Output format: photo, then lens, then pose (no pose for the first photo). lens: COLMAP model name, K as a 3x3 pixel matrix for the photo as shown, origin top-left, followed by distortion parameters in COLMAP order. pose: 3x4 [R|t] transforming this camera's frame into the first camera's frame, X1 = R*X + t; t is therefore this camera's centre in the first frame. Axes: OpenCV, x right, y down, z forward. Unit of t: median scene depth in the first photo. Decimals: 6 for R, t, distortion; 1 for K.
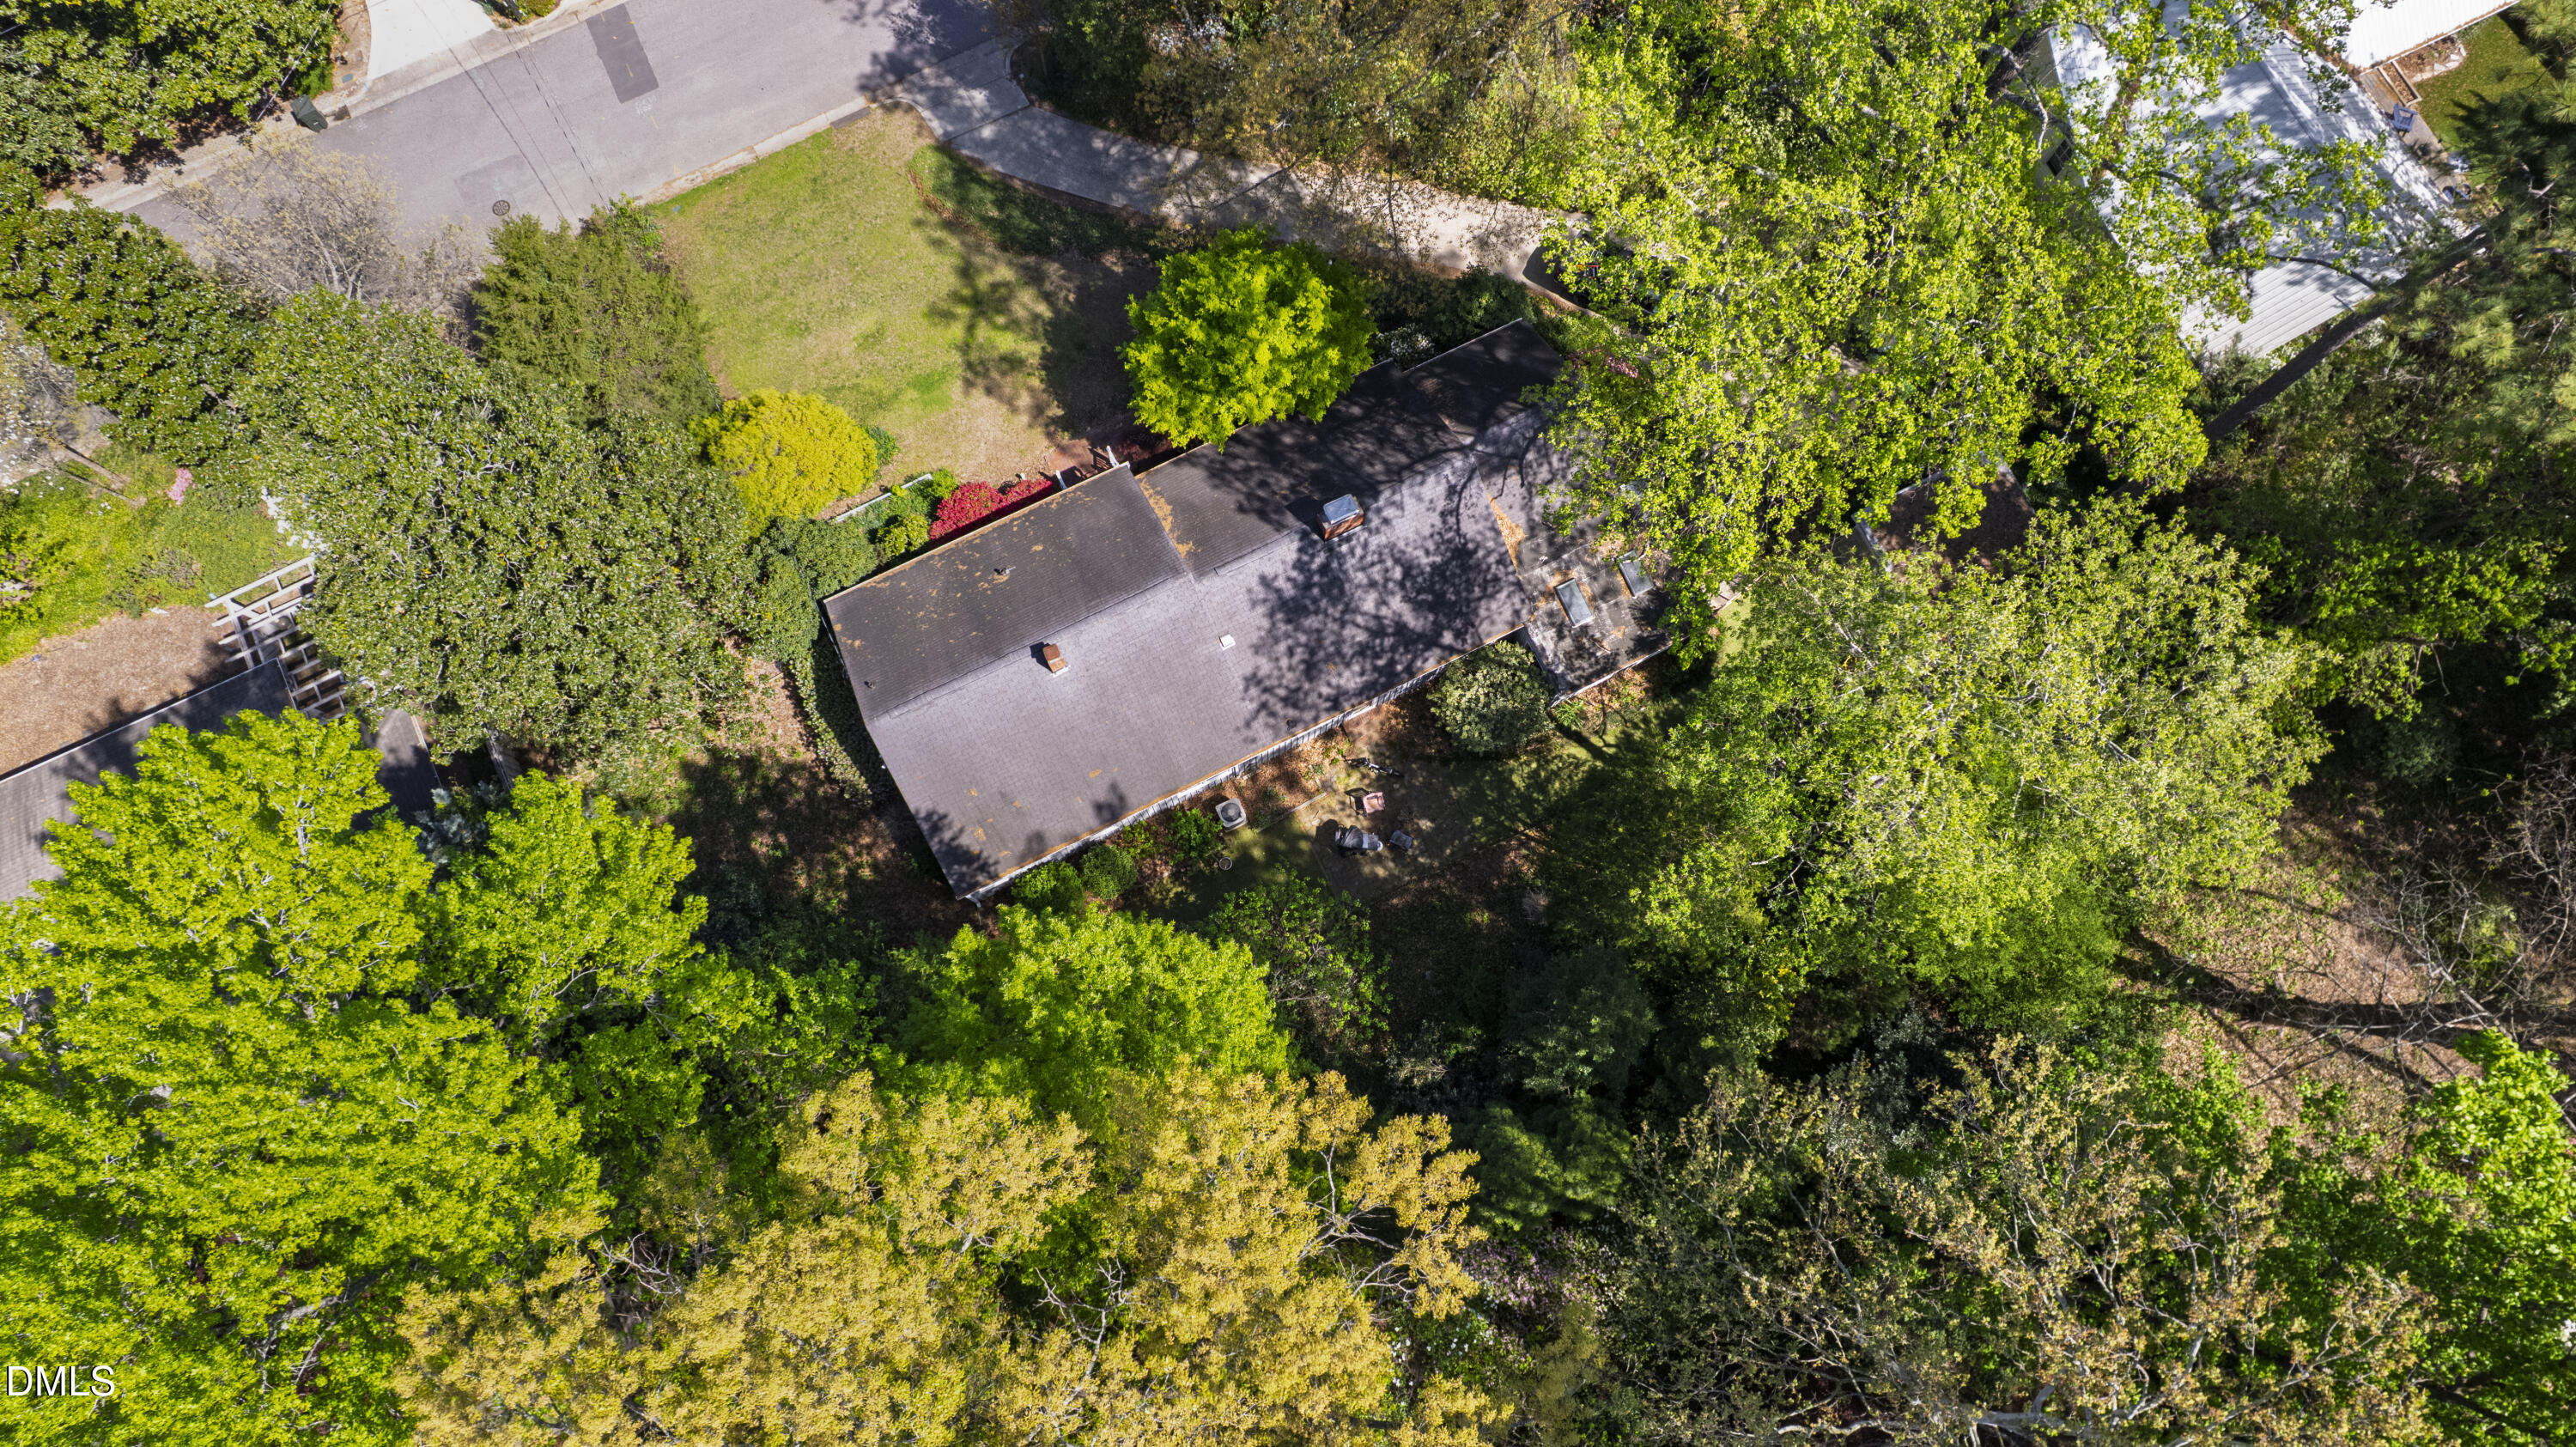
lens RADIAL K [[1656.3, 0, 1280.5], [0, 1656.3, 727.3], [0, 0, 1]] dist [-0.069067, 0.056685]
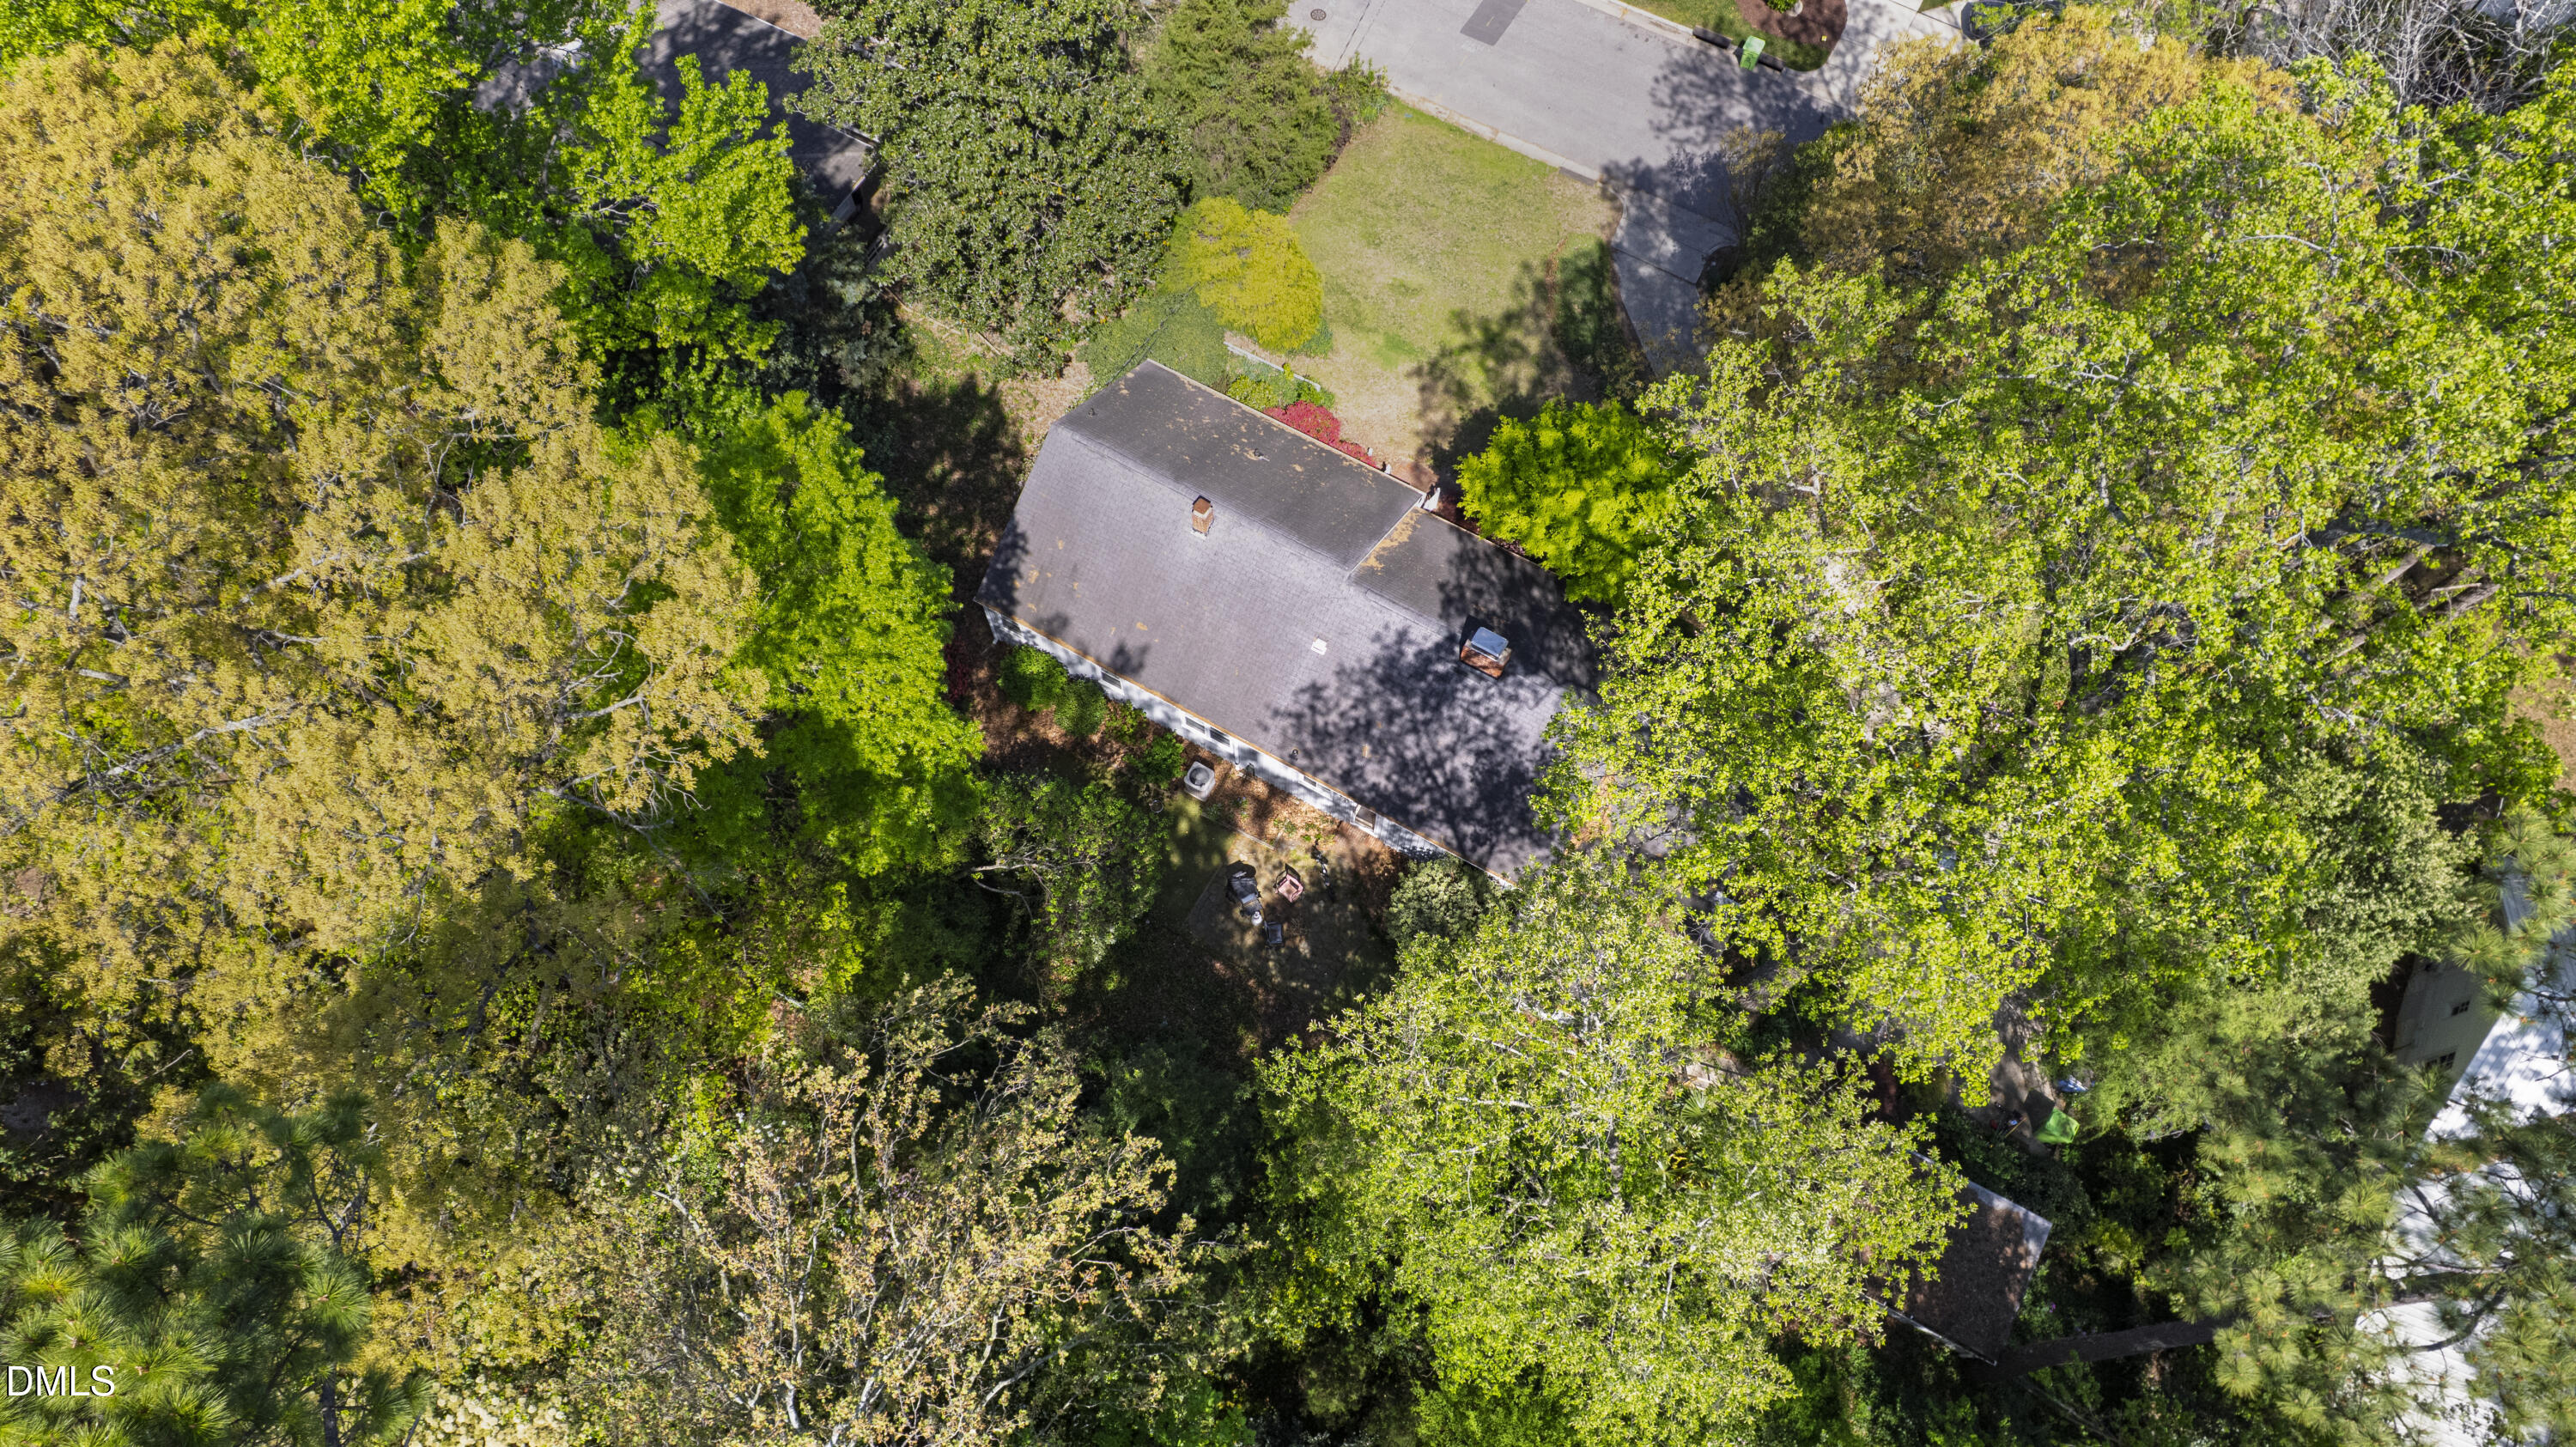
lens RADIAL K [[1656.3, 0, 1284.9], [0, 1656.3, 727.3], [0, 0, 1]] dist [-0.069067, 0.056685]
pose [[0.565727, 0.761817, -0.315576, 0.281893], [-0.806795, 0.590460, -0.020925, 0.013210], [0.170394, 0.266443, 0.948669, 0.068776]]
